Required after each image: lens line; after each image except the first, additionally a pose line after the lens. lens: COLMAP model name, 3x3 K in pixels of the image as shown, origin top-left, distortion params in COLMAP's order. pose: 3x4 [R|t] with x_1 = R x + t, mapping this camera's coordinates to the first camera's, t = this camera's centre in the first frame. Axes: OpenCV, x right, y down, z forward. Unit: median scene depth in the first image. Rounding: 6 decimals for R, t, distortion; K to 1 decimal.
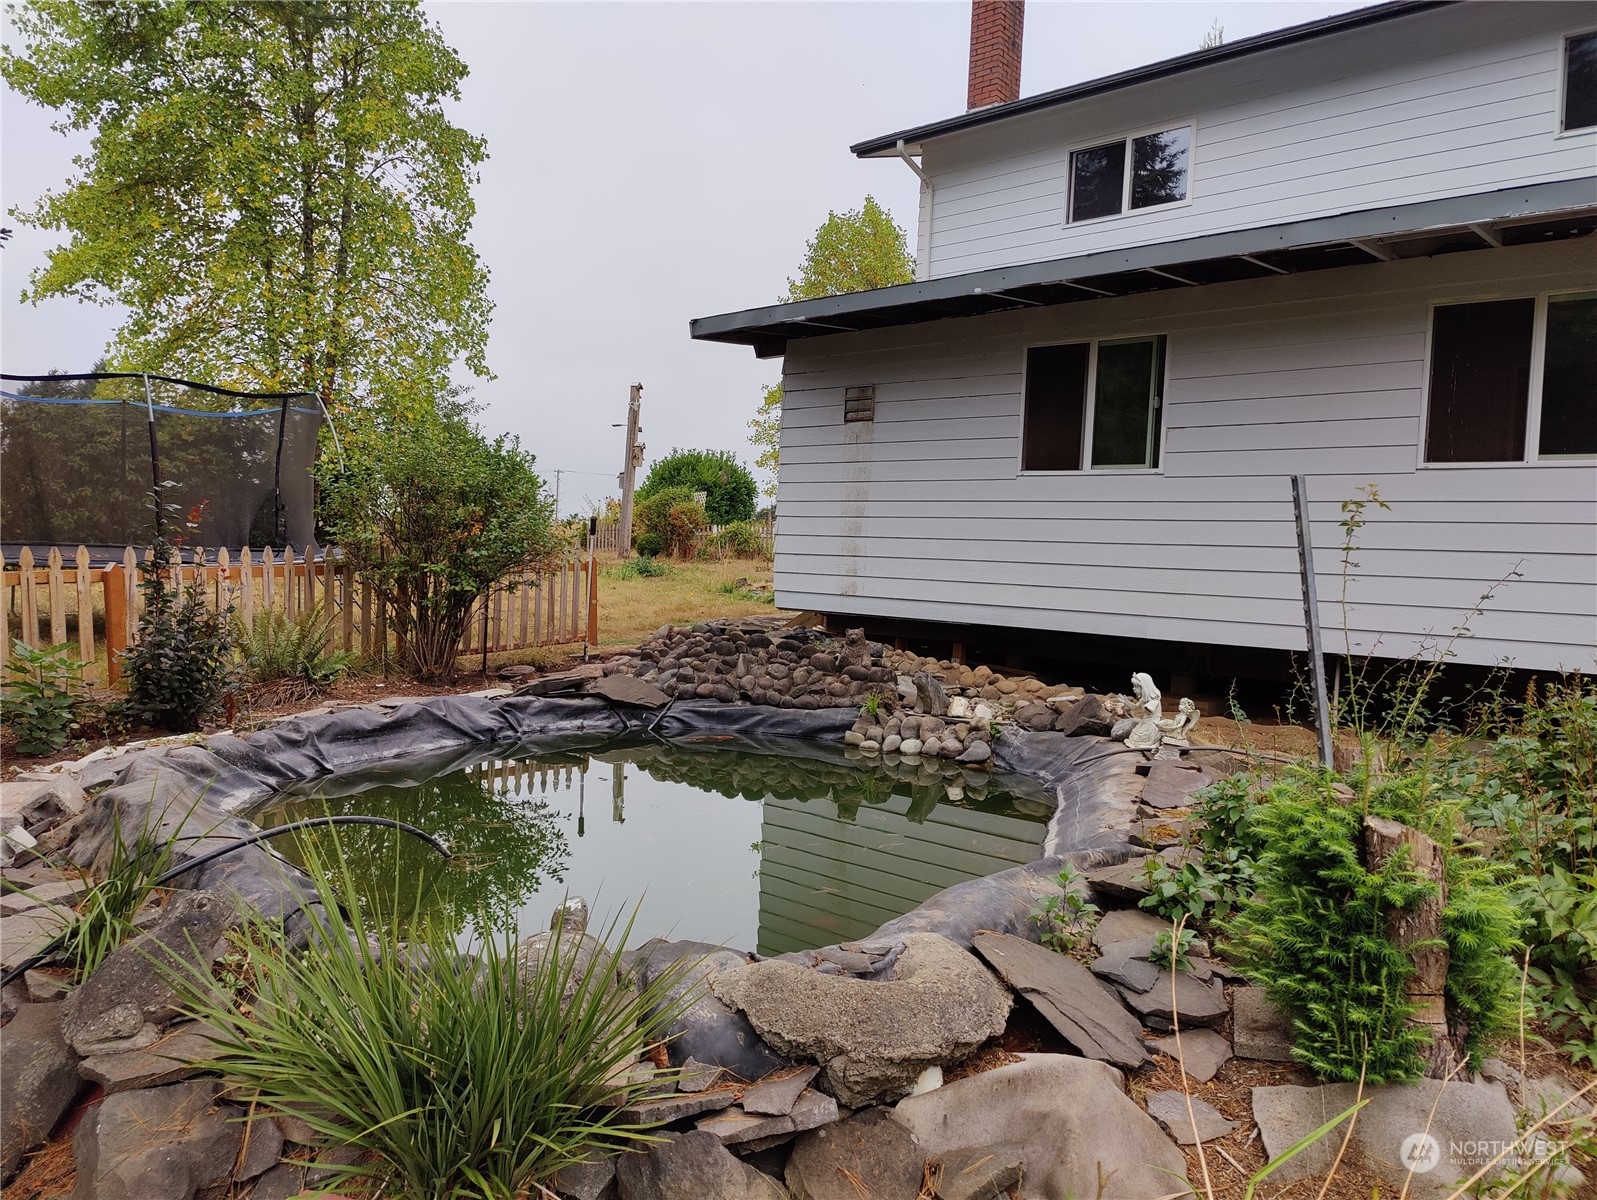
lens RADIAL K [[1111.0, 0, 810.8], [0, 1111.0, 592.1], [0, 0, 1]] dist [0.037441, -0.032510]
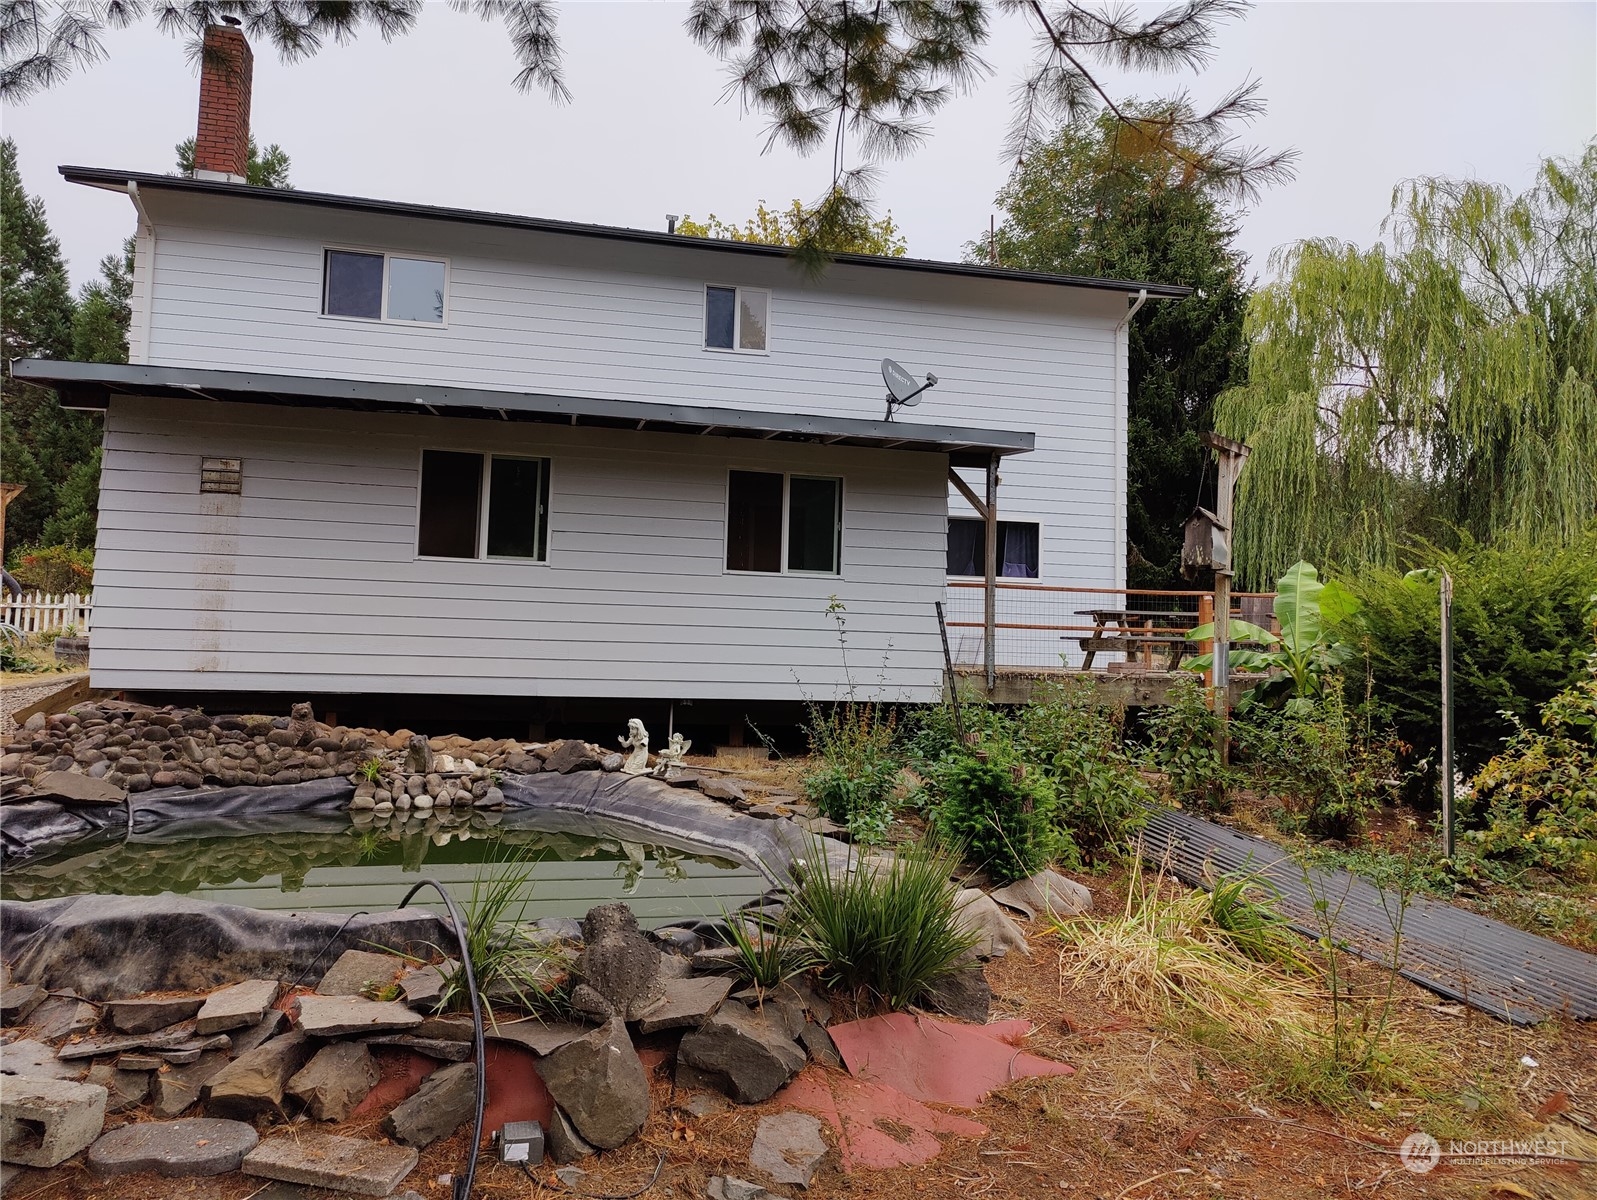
lens RADIAL K [[1111.0, 0, 810.8], [0, 1111.0, 592.1], [0, 0, 1]] dist [0.037441, -0.032510]
pose [[0.605064, 0.018517, 0.795961, -0.517511], [0.021568, 0.998981, -0.039635, -0.019083], [-0.795884, 0.041149, 0.604049, -0.008945]]
